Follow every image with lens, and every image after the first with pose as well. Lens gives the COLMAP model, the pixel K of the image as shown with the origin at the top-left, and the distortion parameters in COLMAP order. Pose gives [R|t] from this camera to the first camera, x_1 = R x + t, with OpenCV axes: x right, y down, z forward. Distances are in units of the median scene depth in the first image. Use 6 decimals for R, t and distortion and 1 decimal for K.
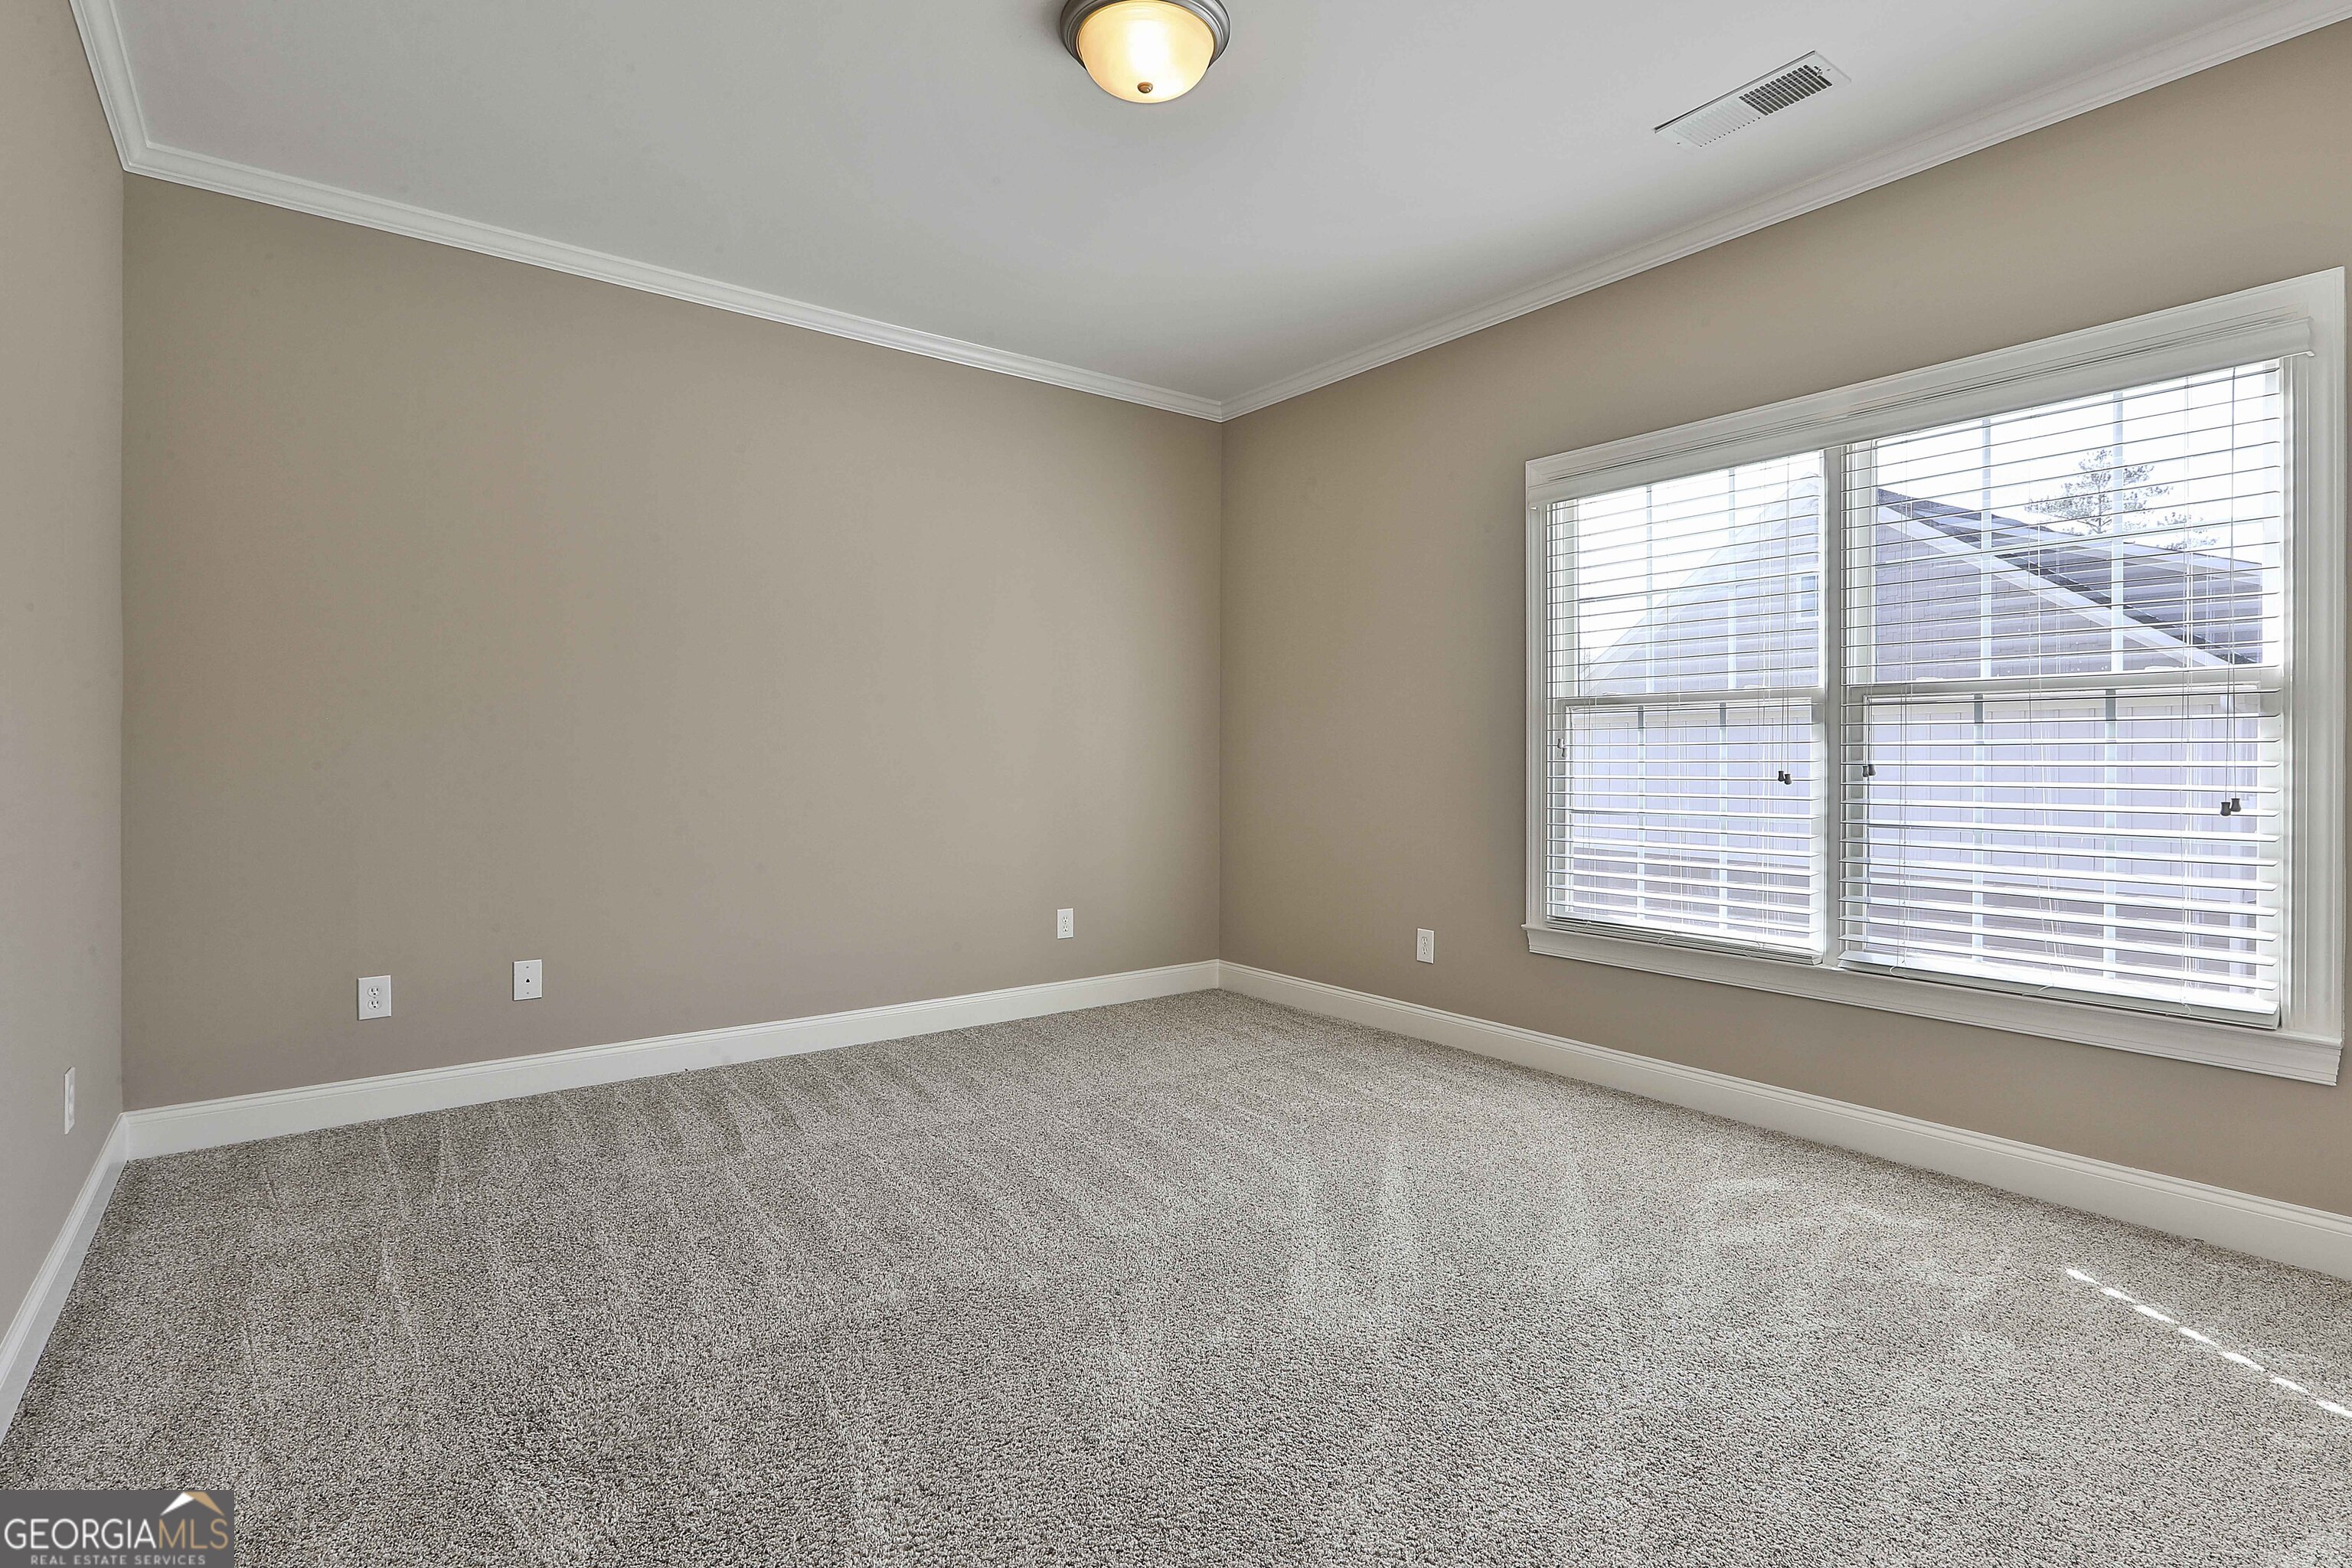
lens RADIAL K [[1142.6, 0, 1176.5], [0, 1142.6, 754.1], [0, 0, 1]] dist [-0.005839, 0.000757]
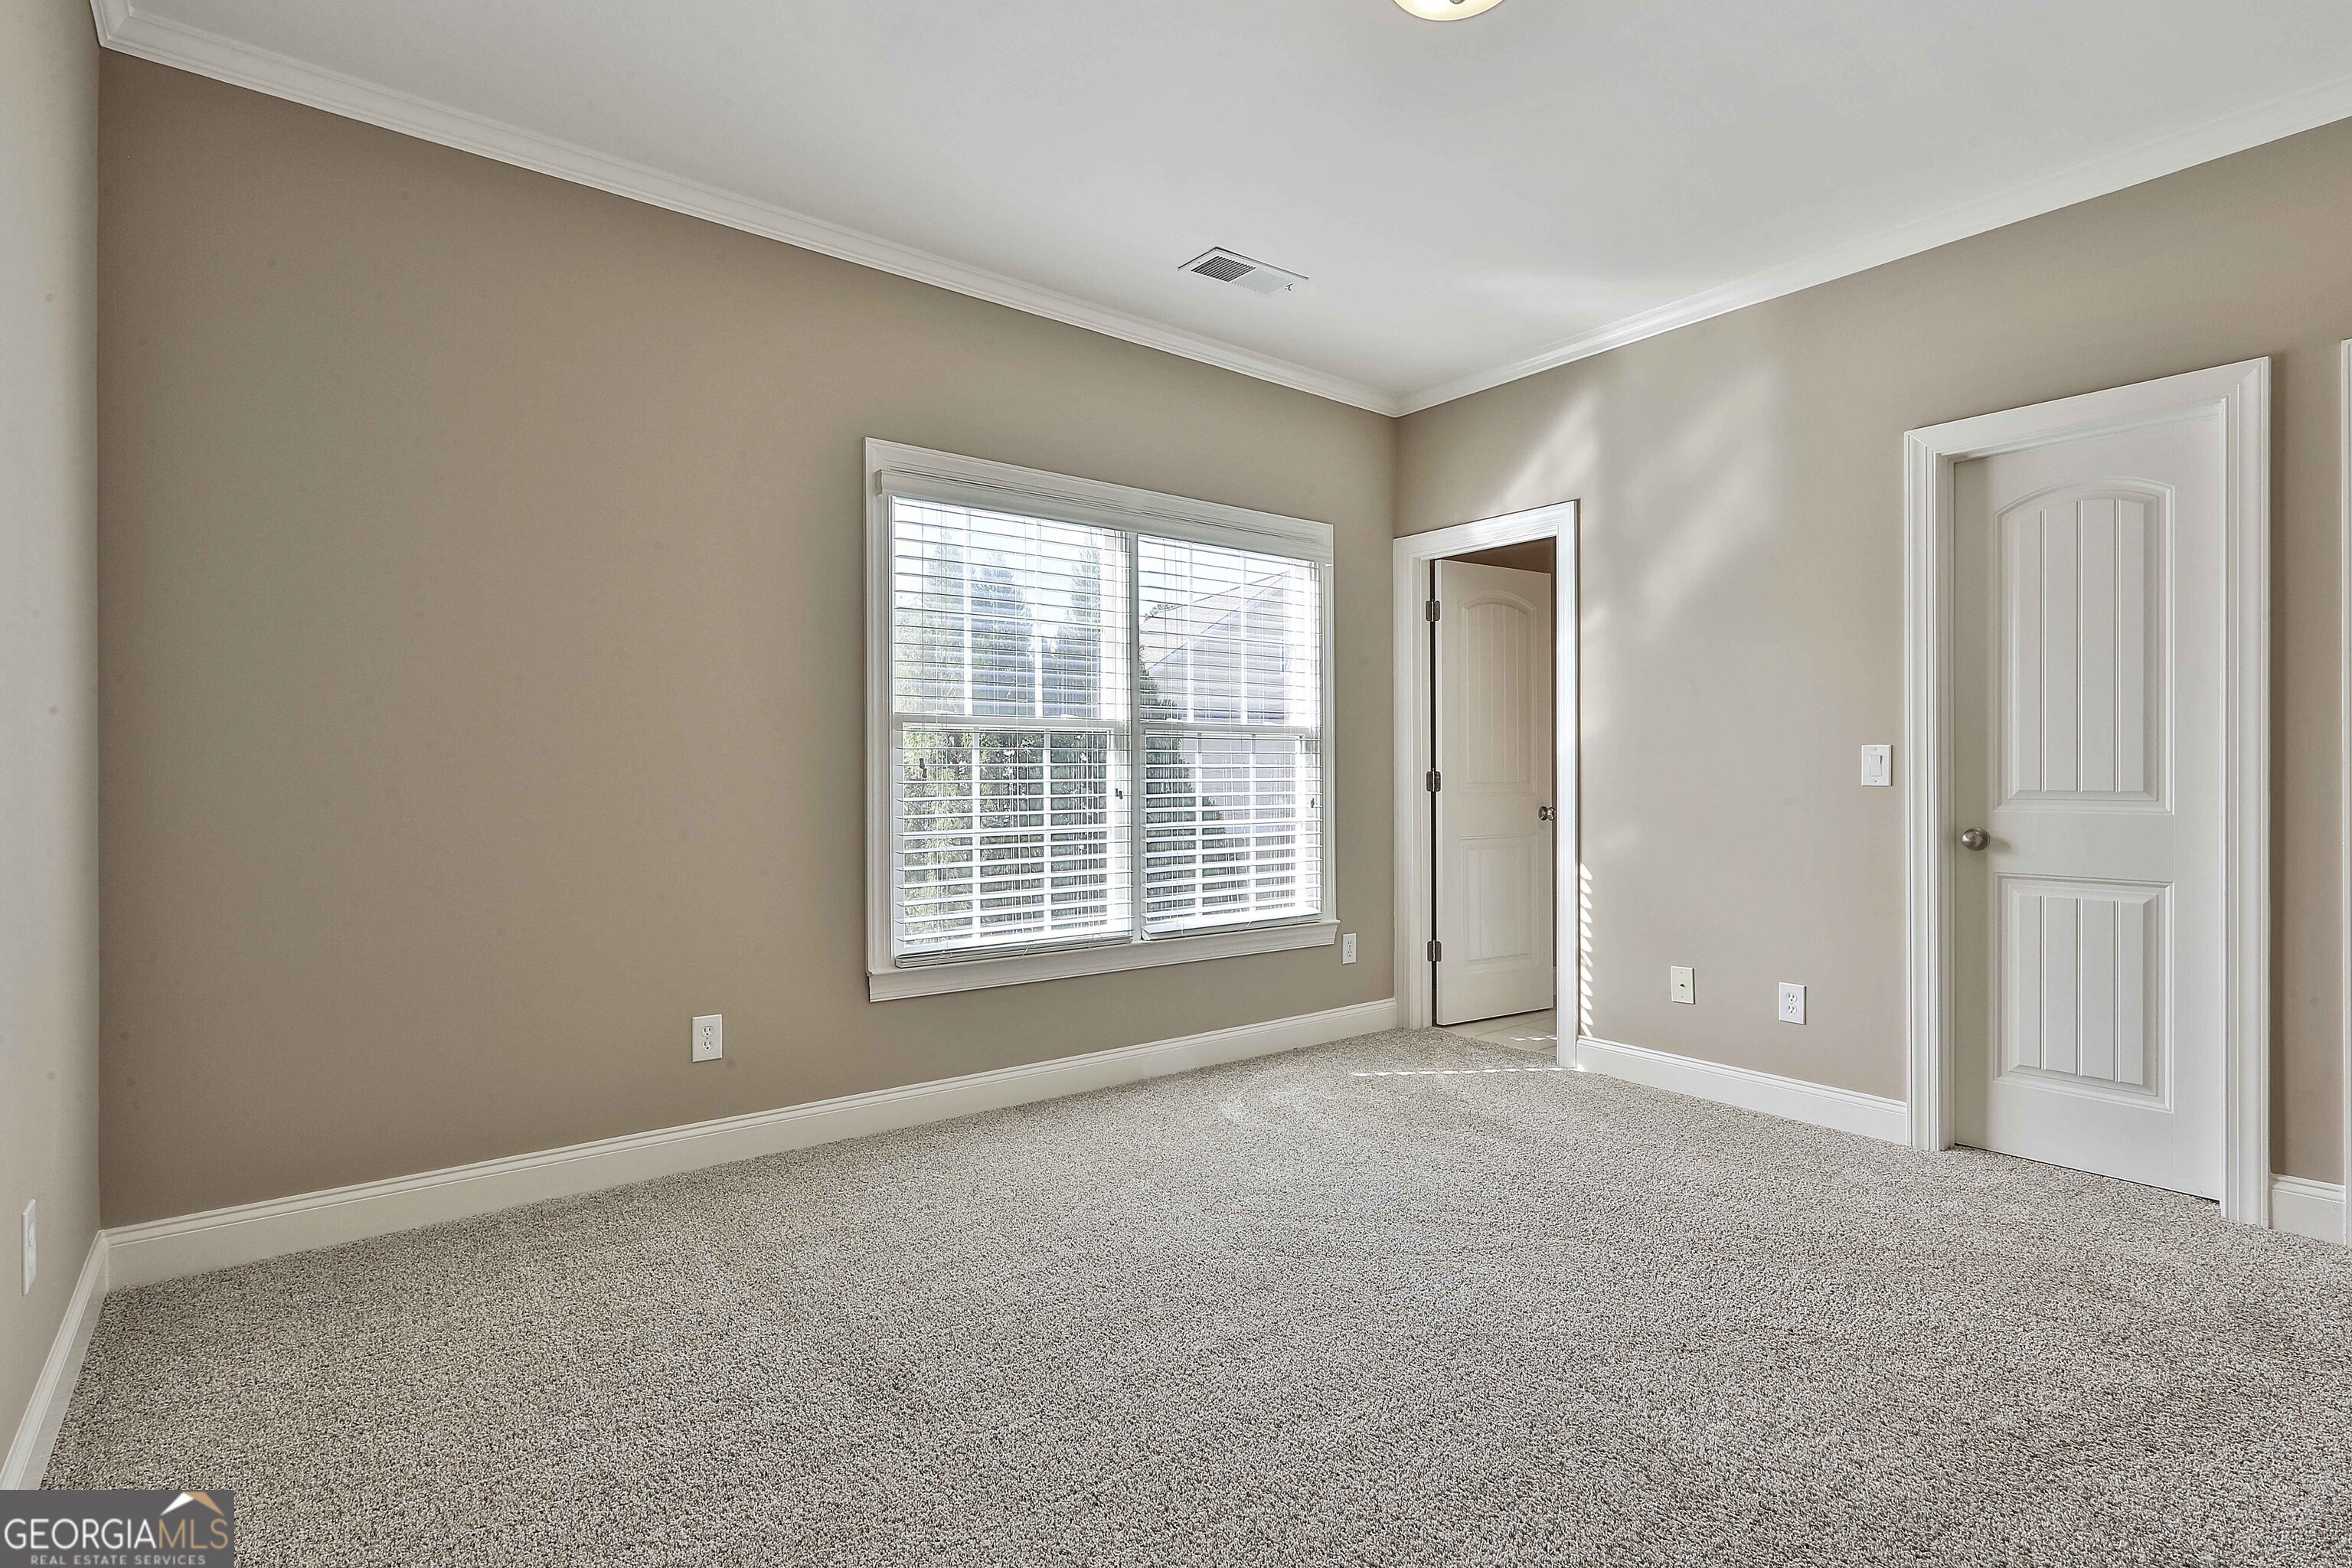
lens RADIAL K [[1156.0, 0, 1185.0], [0, 1156.0, 774.1], [0, 0, 1]] dist [-0.014352, -0.000130]
pose [[-0.022088, -0.002457, 0.999753, -0.700367], [-0.000975, 0.999997, 0.002436, -0.003578], [-0.999756, -0.000921, -0.022091, 0.952020]]
